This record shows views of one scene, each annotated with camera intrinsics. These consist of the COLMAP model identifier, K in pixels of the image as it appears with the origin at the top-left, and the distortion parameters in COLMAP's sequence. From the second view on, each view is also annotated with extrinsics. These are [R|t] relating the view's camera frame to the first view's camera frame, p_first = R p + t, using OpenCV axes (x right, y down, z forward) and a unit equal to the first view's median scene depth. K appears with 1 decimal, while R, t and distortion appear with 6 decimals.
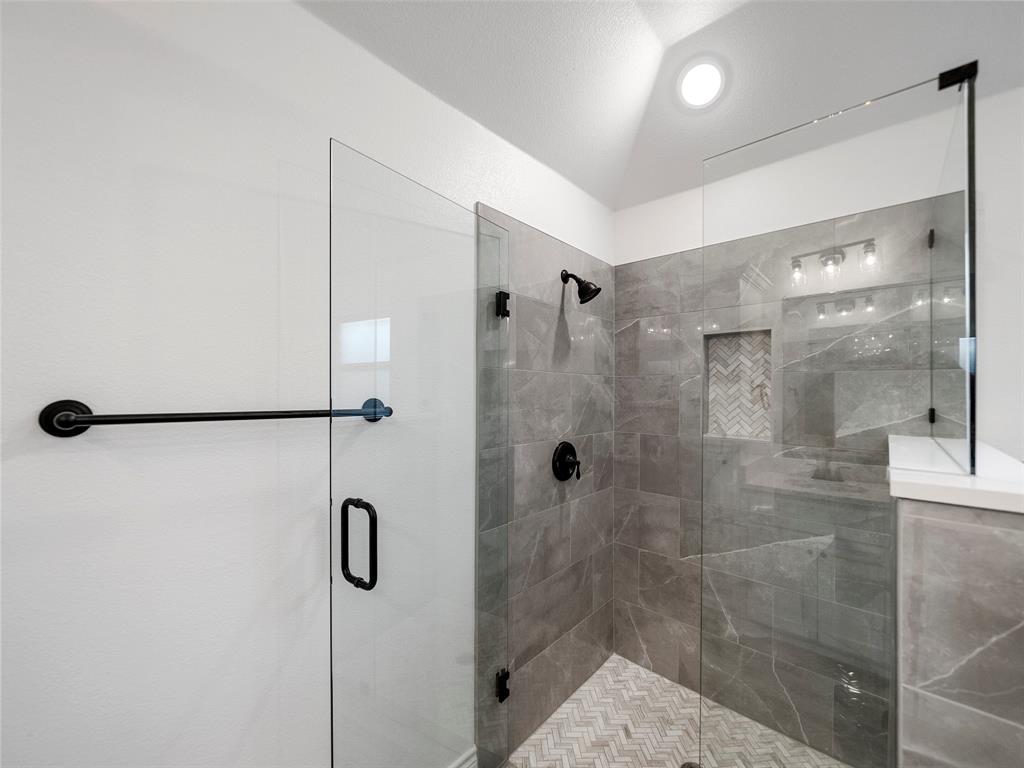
lens RADIAL K [[410.6, 0, 515.4], [0, 410.6, 390.9], [0, 0, 1]] dist [-0.000063, -0.000054]
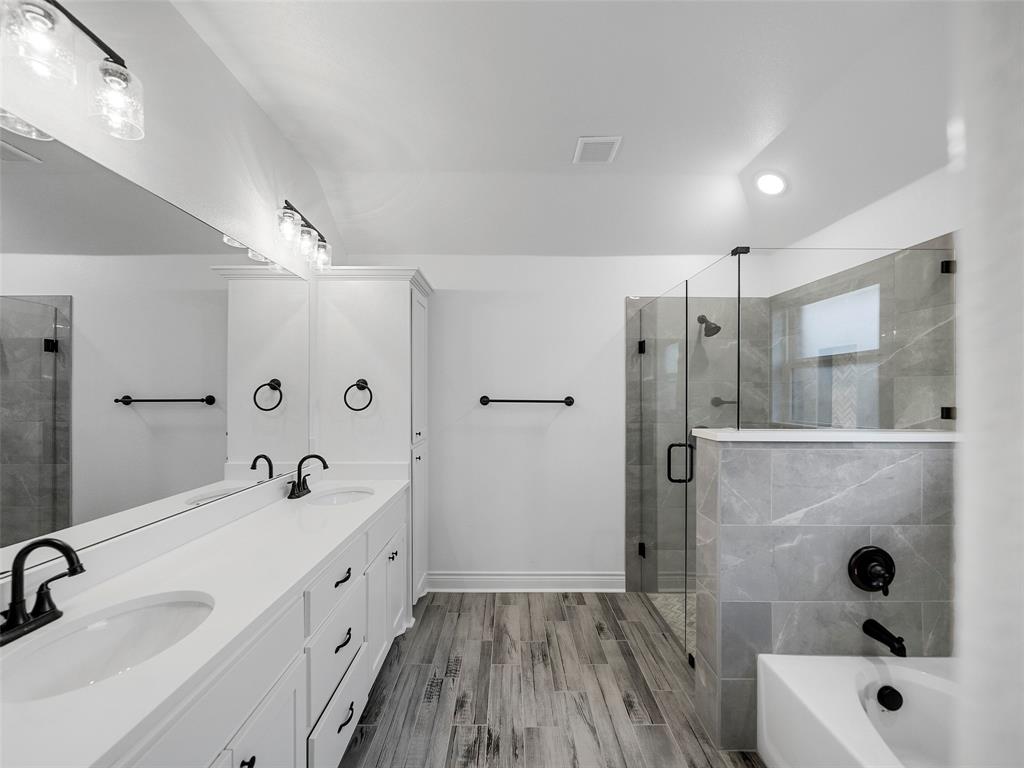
lens RADIAL K [[411.6, 0, 510.6], [0, 411.6, 393.9], [0, 0, 1]] dist [-0.003033, -0.000191]
pose [[0.673831, 0.001039, -0.738885, 0.833353], [-0.000027, 0.999999, 0.001382, 0.000896], [0.738886, -0.000912, 0.673830, -0.619904]]
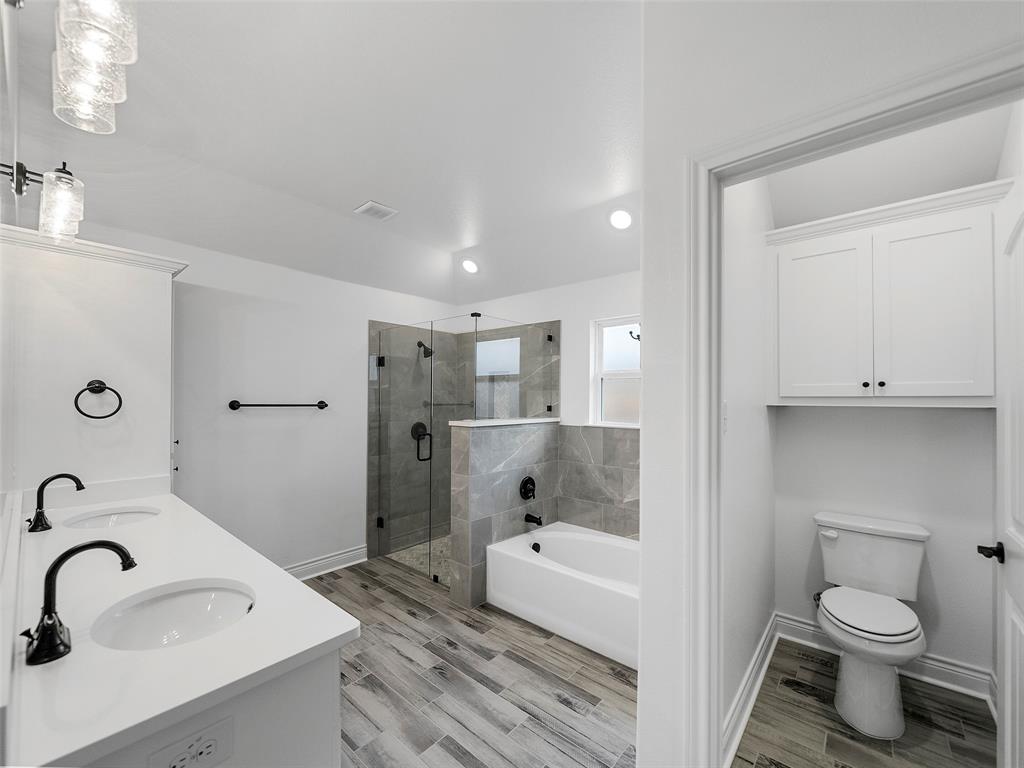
lens RADIAL K [[415.5, 0, 514.7], [0, 415.5, 396.7], [0, 0, 1]] dist [-0.000298, -0.000056]
pose [[0.999713, 0.004492, 0.023524, 0.597923], [-0.004429, 0.999986, -0.002729, -0.003721], [-0.023536, 0.002624, 0.999720, -1.234368]]
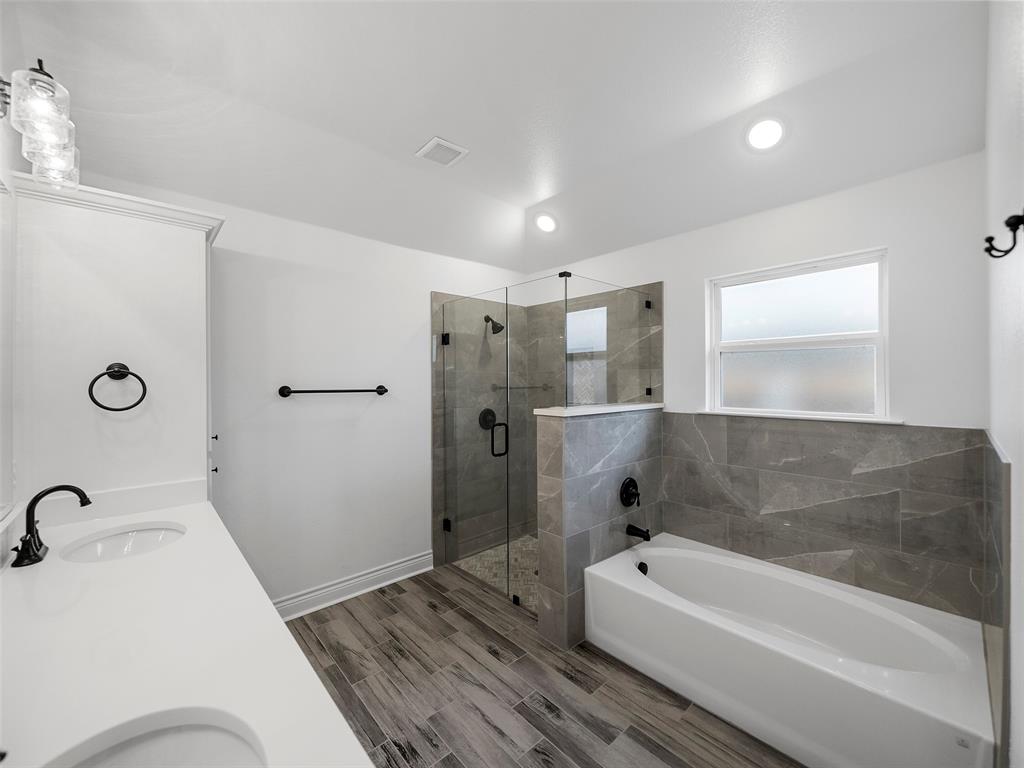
lens RADIAL K [[412.0, 0, 509.6], [0, 412.0, 380.5], [0, 0, 1]] dist [-0.000283, -0.000098]
pose [[0.994651, -0.008495, -0.102947, 0.435700], [0.008559, 0.999963, 0.000176, -0.001221], [0.102942, -0.001057, 0.994687, -0.883424]]
